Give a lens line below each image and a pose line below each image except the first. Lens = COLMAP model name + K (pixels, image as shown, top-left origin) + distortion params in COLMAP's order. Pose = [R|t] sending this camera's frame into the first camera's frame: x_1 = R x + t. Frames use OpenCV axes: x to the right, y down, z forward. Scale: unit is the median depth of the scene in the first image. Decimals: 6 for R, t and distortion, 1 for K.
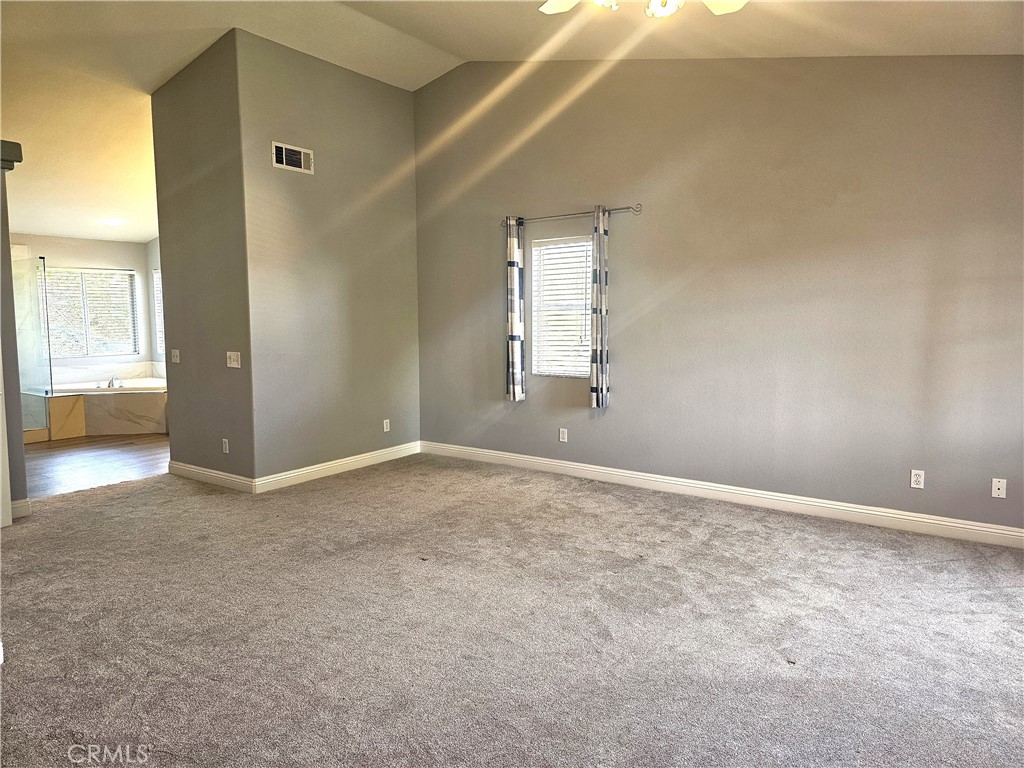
lens RADIAL K [[685.3, 0, 512.4], [0, 685.3, 377.7], [0, 0, 1]] dist [0.073341, -0.064685]
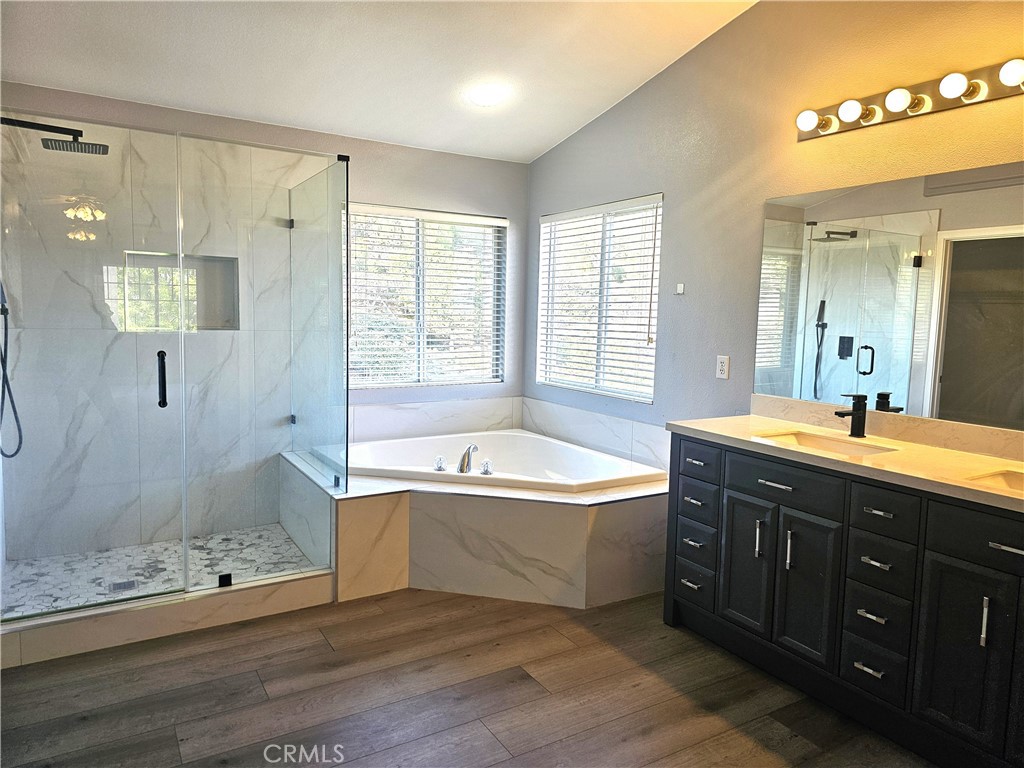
lens RADIAL K [[685.3, 0, 512.4], [0, 685.3, 377.7], [0, 0, 1]] dist [0.073341, -0.064685]
pose [[0.924117, 0.062649, -0.376938, -0.397764], [-0.061432, 0.997995, 0.015263, -0.052529], [0.377138, 0.009051, 0.926113, 0.626645]]
